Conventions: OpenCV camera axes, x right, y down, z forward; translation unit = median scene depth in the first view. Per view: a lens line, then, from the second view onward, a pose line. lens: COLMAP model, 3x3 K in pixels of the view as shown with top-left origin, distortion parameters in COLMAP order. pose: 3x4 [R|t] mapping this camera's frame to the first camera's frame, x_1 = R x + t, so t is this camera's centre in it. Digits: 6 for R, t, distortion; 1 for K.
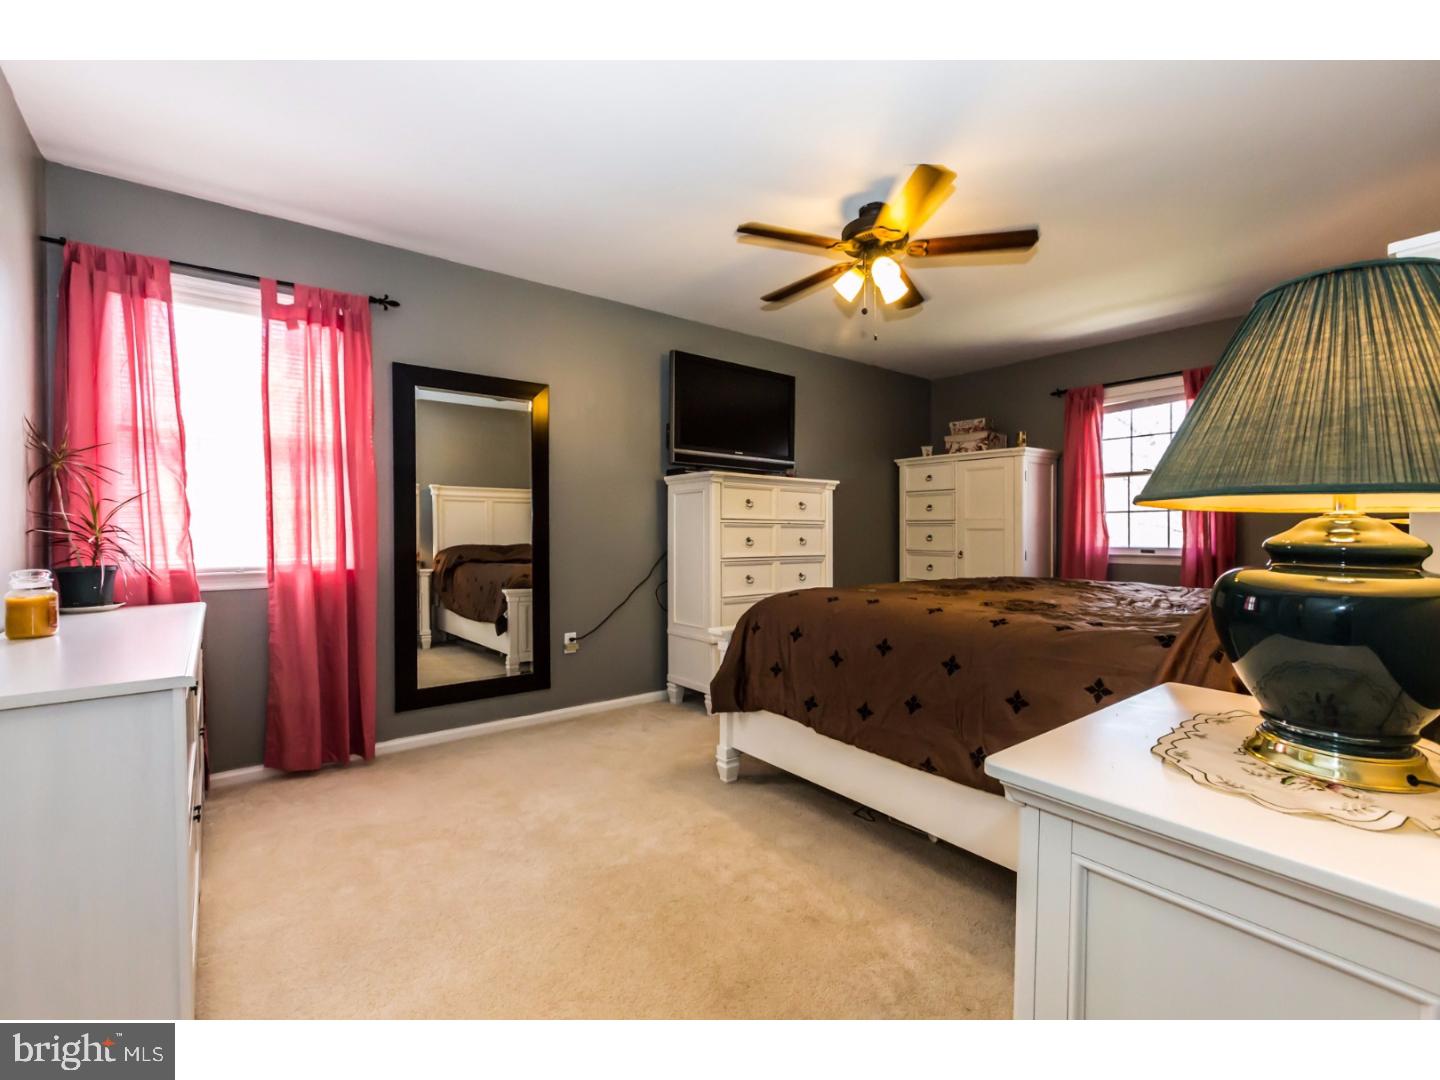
lens RADIAL K [[620.4, 0, 722.1], [0, 620.4, 549.8], [0, 0, 1]] dist [-0.000397, 0.000051]
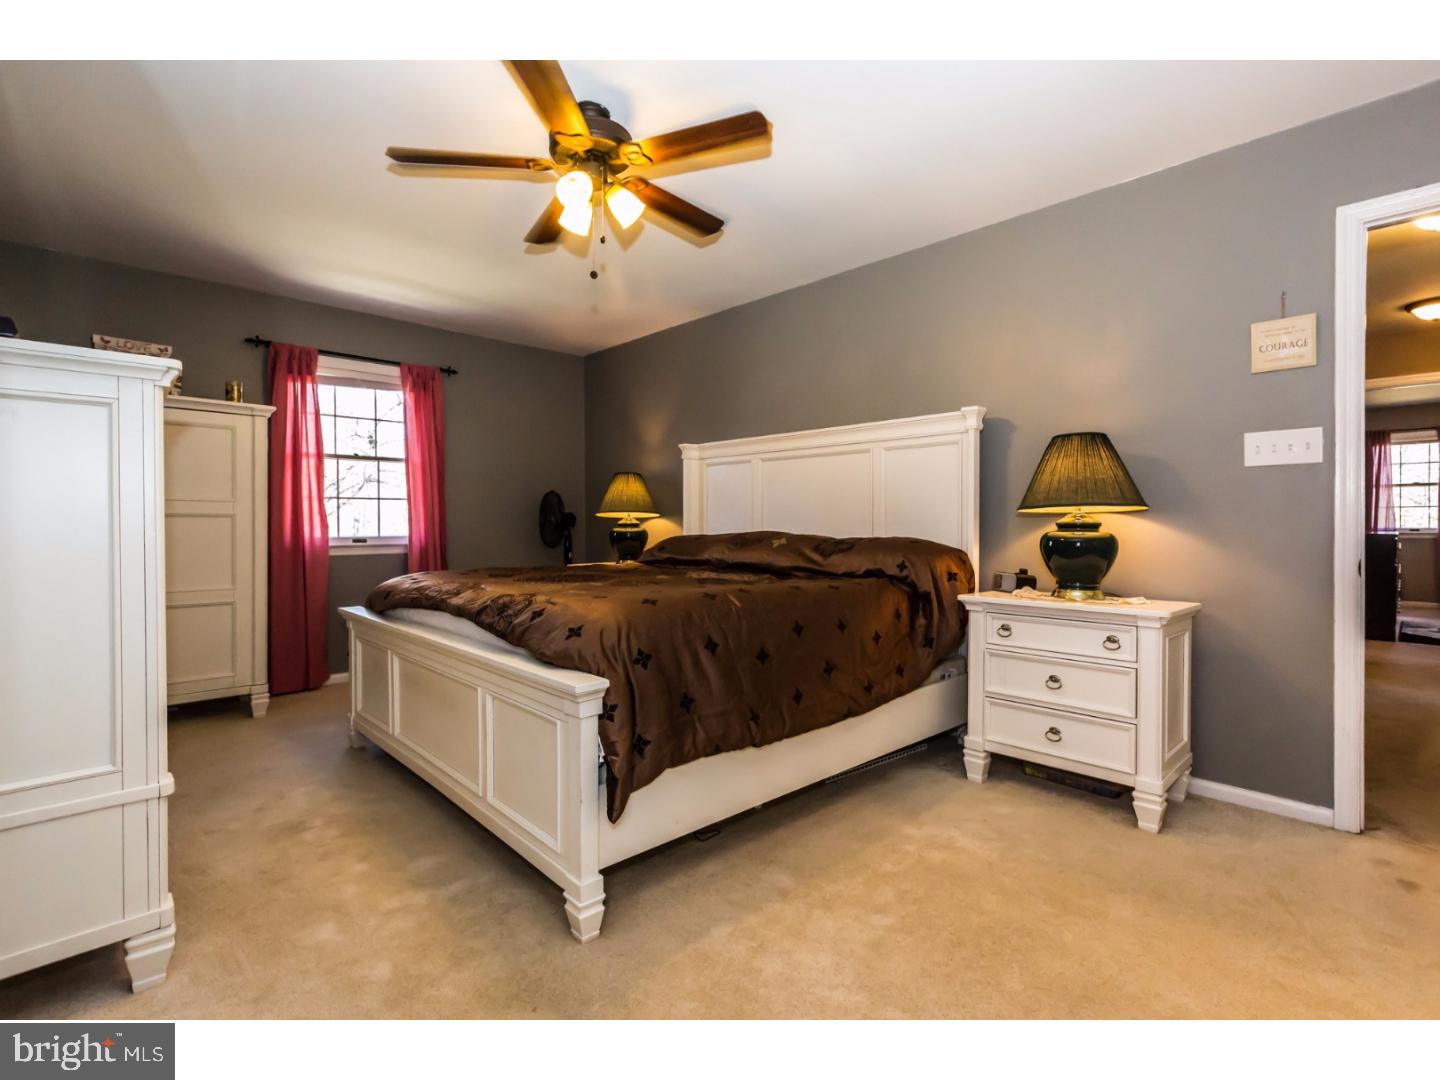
lens RADIAL K [[670.2, 0, 721.7], [0, 670.2, 527.5], [0, 0, 1]] dist [-0.000921, -0.000049]
pose [[-0.080458, -0.008784, 0.996719, -0.402189], [0.030560, 0.999469, 0.011275, -0.013812], [-0.996289, 0.031367, -0.080147, 0.576635]]
